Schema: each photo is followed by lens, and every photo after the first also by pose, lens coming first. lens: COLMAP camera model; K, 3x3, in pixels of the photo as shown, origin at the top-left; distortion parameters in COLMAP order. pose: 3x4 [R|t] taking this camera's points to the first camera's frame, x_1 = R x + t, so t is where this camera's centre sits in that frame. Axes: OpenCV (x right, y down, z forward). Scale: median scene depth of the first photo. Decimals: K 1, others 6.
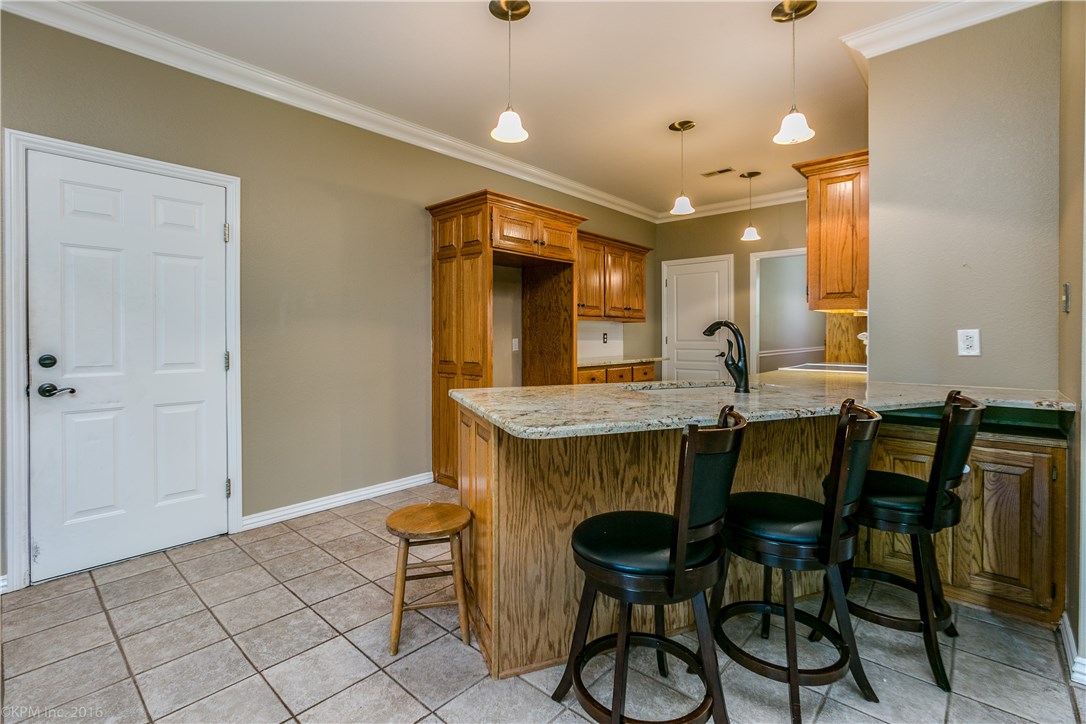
lens RADIAL K [[496.5, 0, 544.5], [0, 496.5, 334.9], [0, 0, 1]] dist [-0.000207, -0.000022]
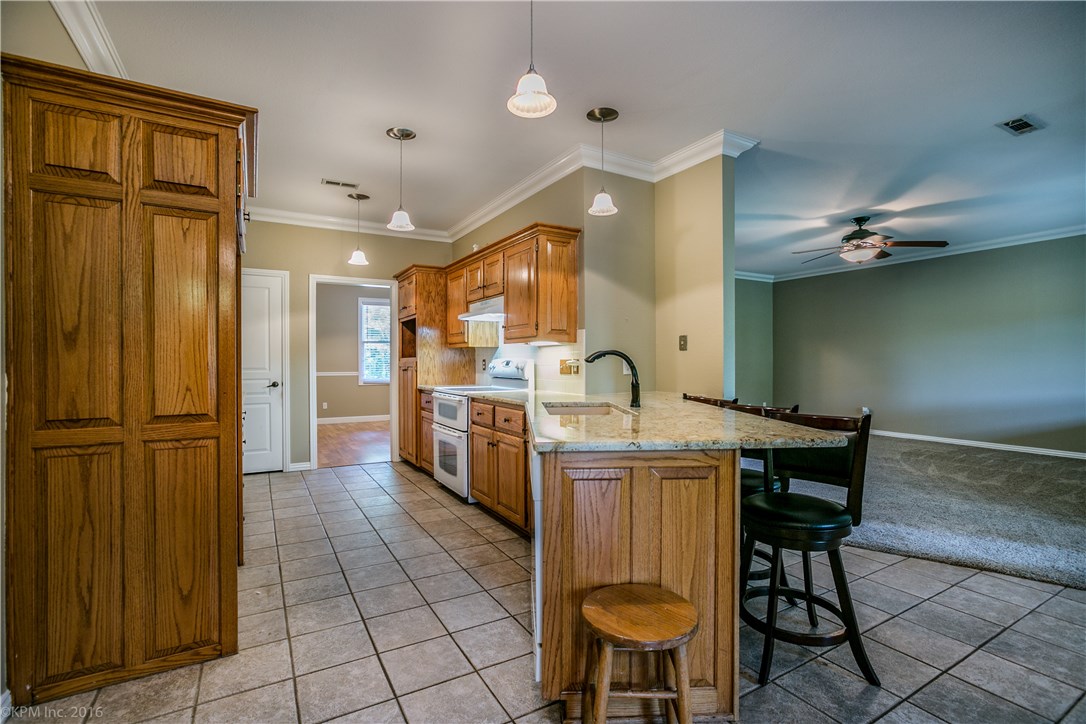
lens RADIAL K [[499.6, 0, 543.0], [0, 499.6, 362.0], [0, 0, 1]] dist [0.000060, -0.000072]
pose [[0.307376, -0.000573, 0.951588, -0.505969], [0.001326, 0.999999, 0.000173, 0.000121], [-0.951587, 0.001208, 0.307376, 0.449808]]
